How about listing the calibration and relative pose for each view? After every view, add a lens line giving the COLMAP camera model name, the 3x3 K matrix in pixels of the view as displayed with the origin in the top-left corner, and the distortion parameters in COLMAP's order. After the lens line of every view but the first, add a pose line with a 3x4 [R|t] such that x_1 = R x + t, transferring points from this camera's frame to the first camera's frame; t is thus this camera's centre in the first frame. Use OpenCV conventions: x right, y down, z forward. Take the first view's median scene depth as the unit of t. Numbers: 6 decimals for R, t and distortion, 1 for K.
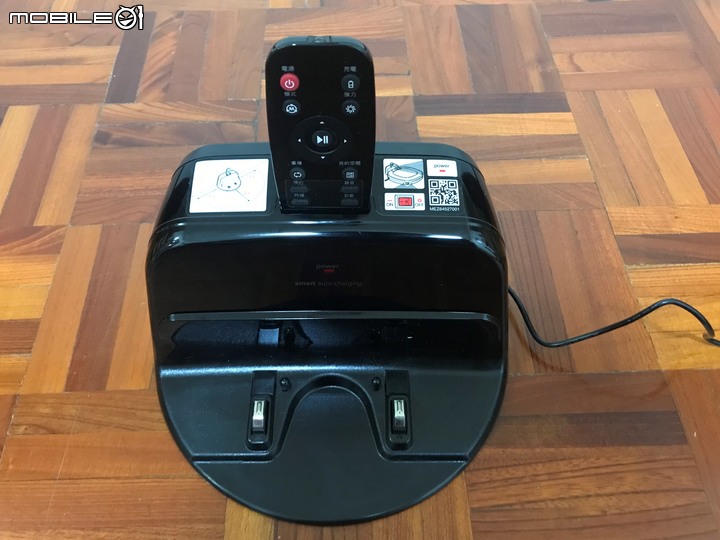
lens RADIAL K [[595.2, 0, 360.0], [0, 595.2, 270.0], [0, 0, 1]] dist [0.002819, 0.006534]
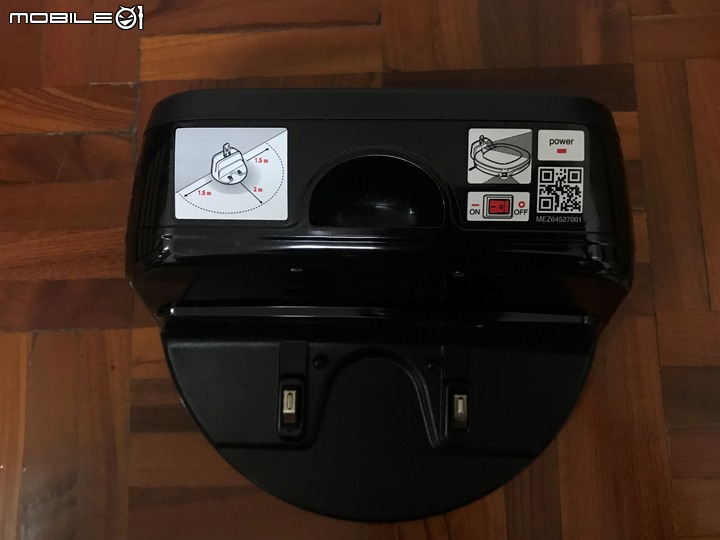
lens RADIAL K [[595.2, 0, 360.0], [0, 595.2, 270.0], [0, 0, 1]] dist [0.002819, 0.006534]
pose [[0.998765, 0.025175, -0.042827, -0.045991], [-0.005416, 0.912134, 0.409856, -0.313949], [0.049382, -0.409118, 0.911144, 0.366008]]
